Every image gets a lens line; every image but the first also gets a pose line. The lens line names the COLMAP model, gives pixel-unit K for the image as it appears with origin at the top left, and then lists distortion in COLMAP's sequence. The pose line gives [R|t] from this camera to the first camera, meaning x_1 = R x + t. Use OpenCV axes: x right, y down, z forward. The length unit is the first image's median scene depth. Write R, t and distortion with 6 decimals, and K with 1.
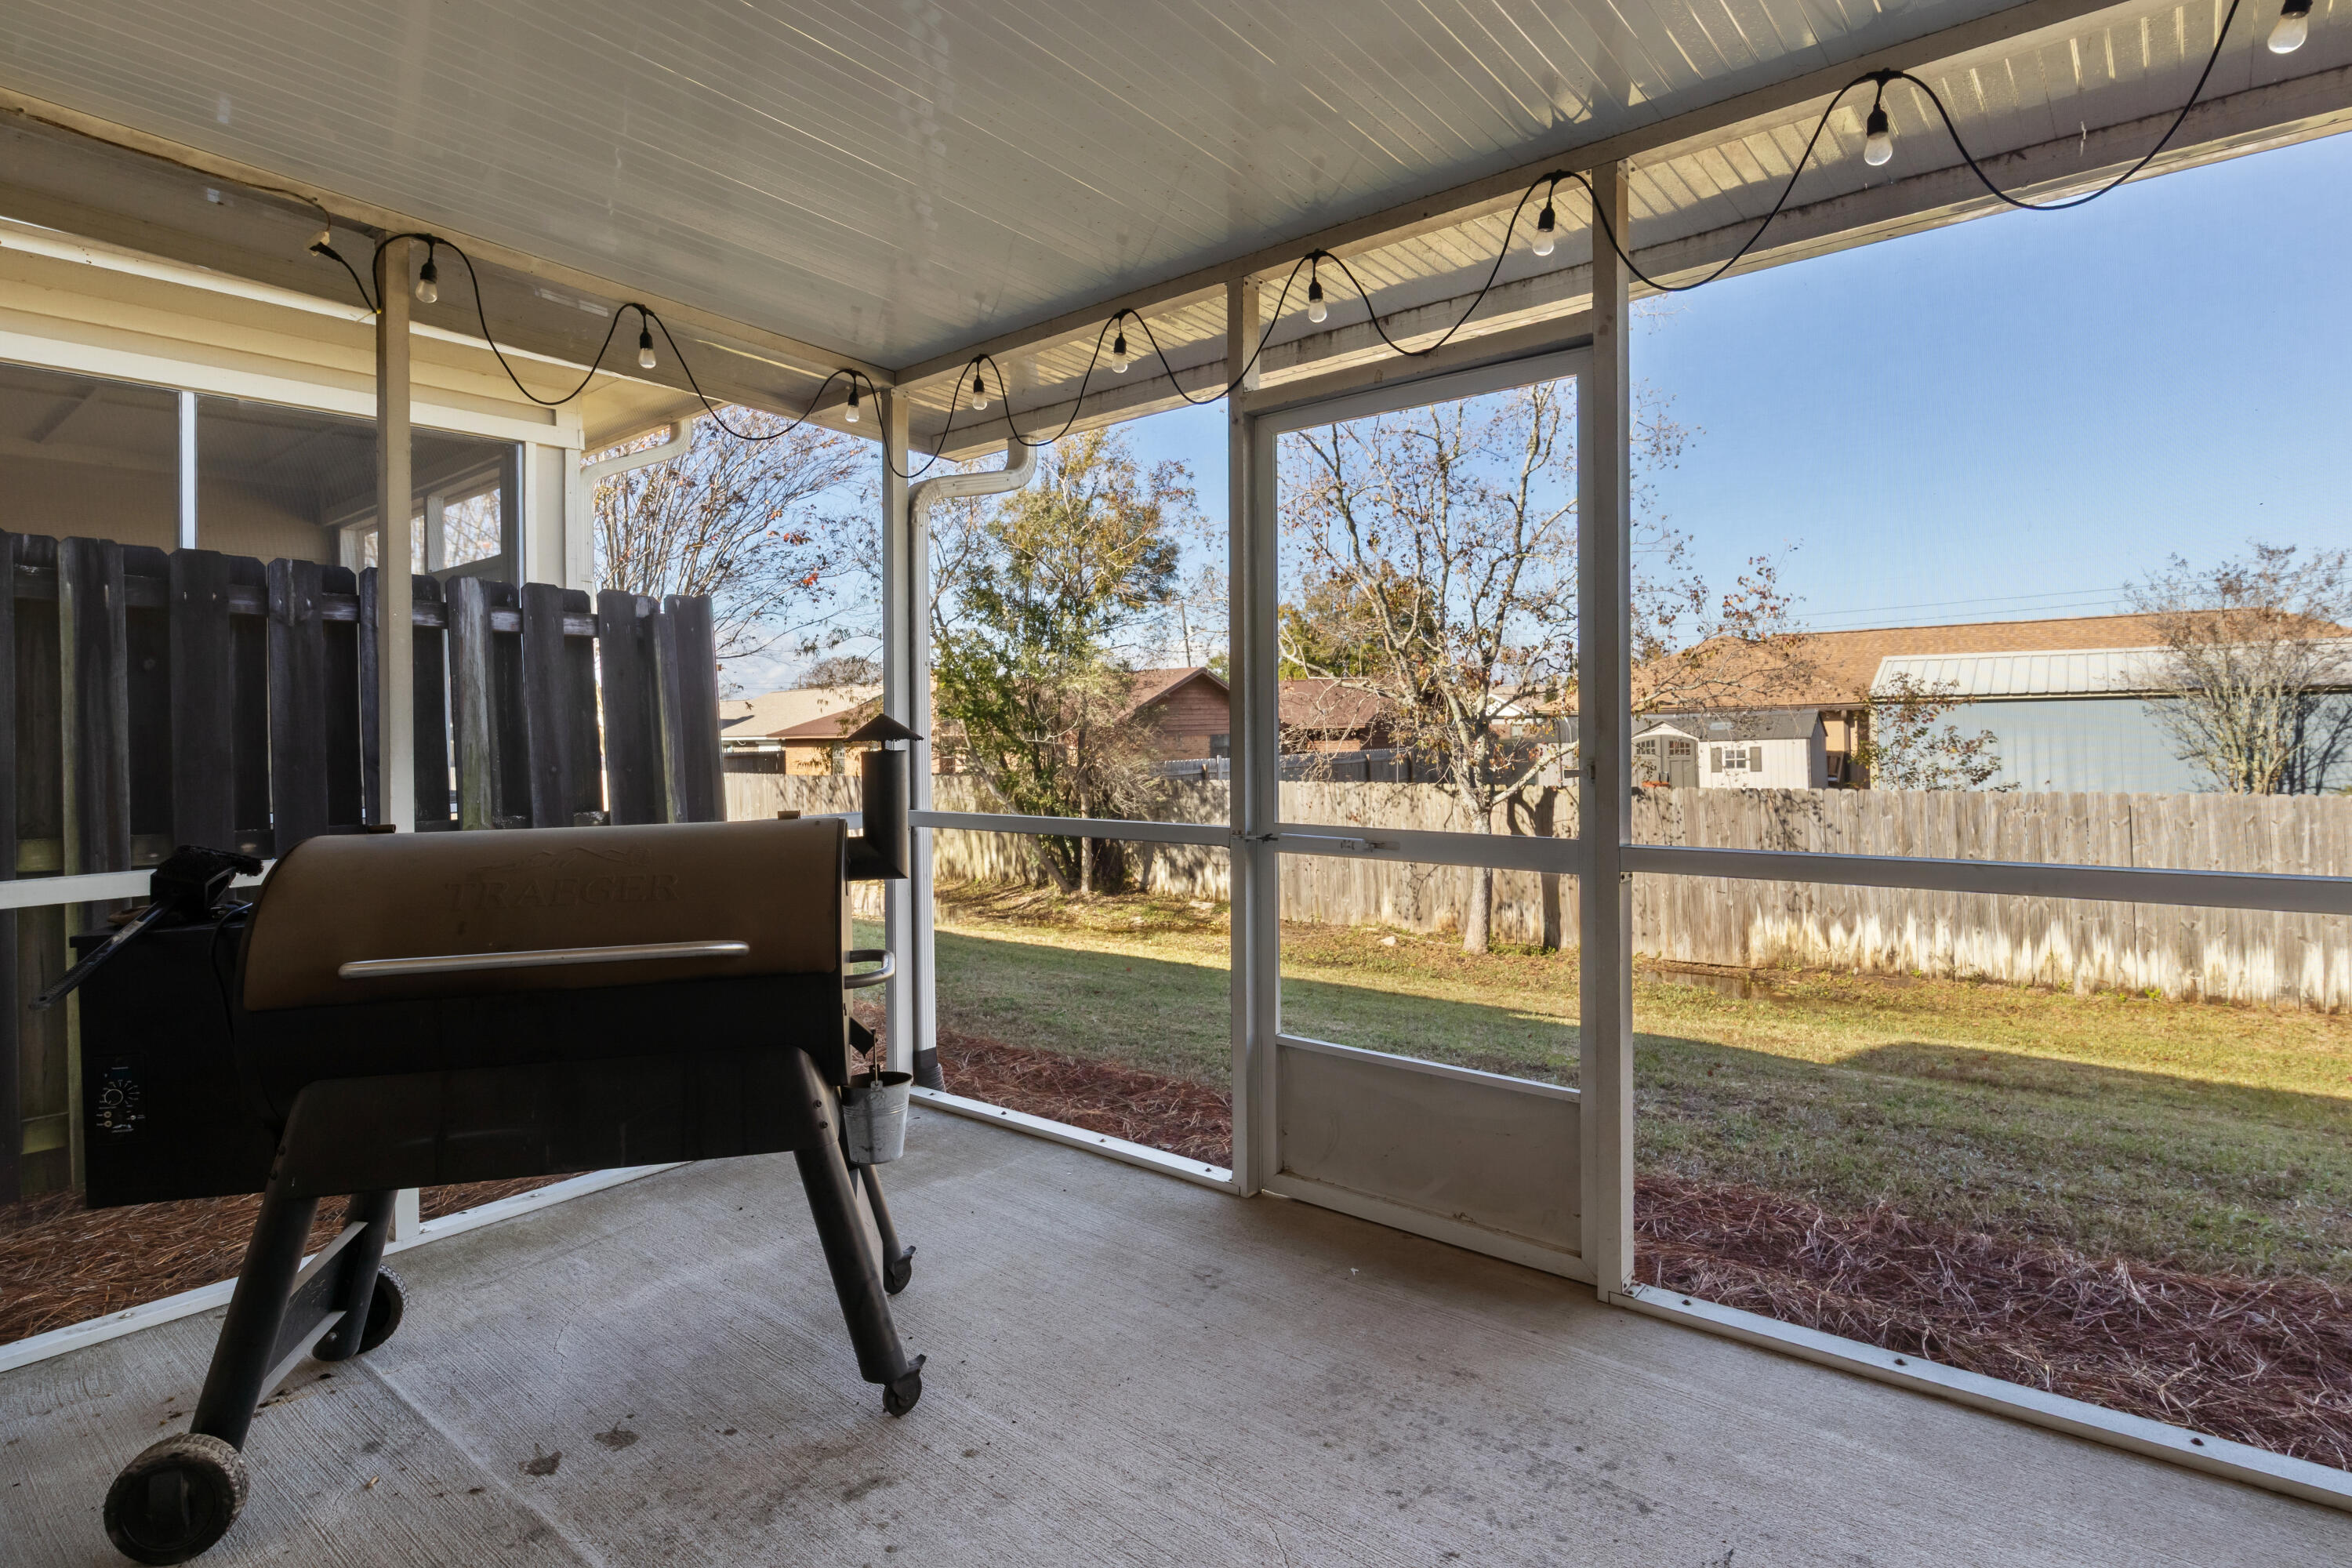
lens RADIAL K [[1228.3, 0, 1176.0], [0, 1228.3, 784.0], [0, 0, 1]] dist [-0.005178, 0.000751]
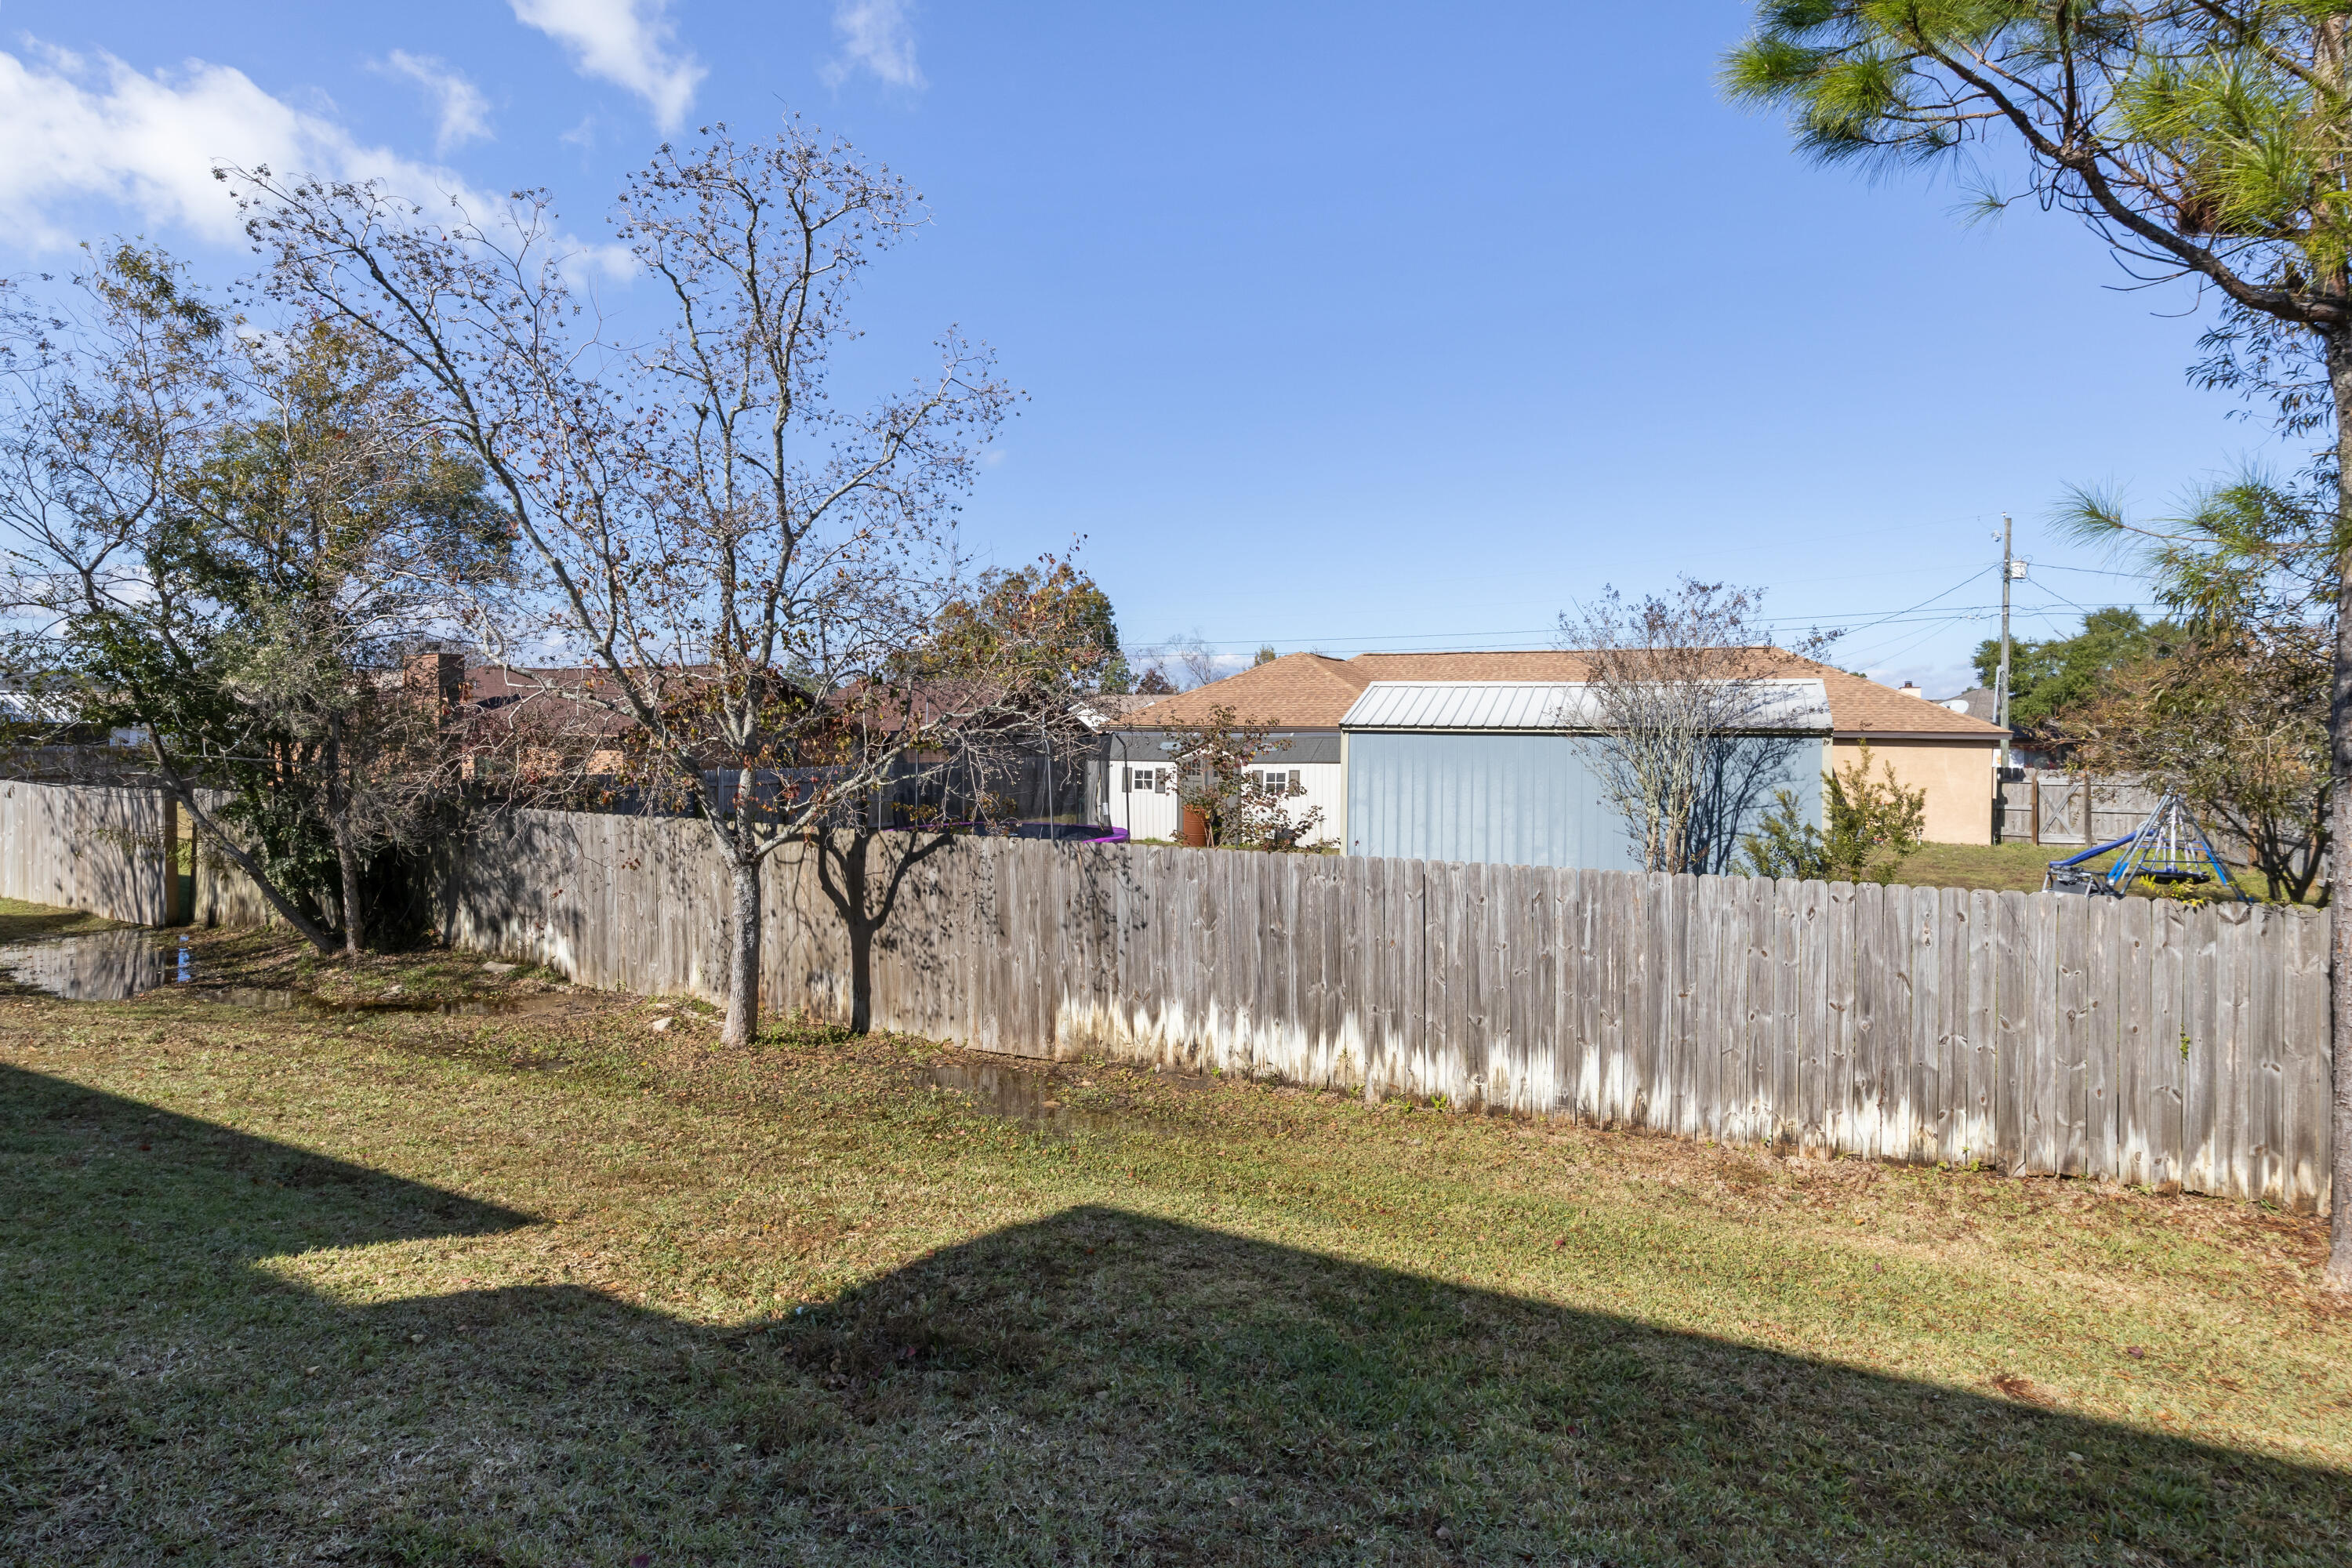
lens RADIAL K [[1228.3, 0, 1176.0], [0, 1228.3, 784.0], [0, 0, 1]] dist [-0.005178, 0.000751]
pose [[0.975690, 0.017208, 0.218480, 0.382185], [-0.017401, 0.999848, -0.001038, -0.036397], [-0.218464, -0.002789, 0.975841, 0.196027]]
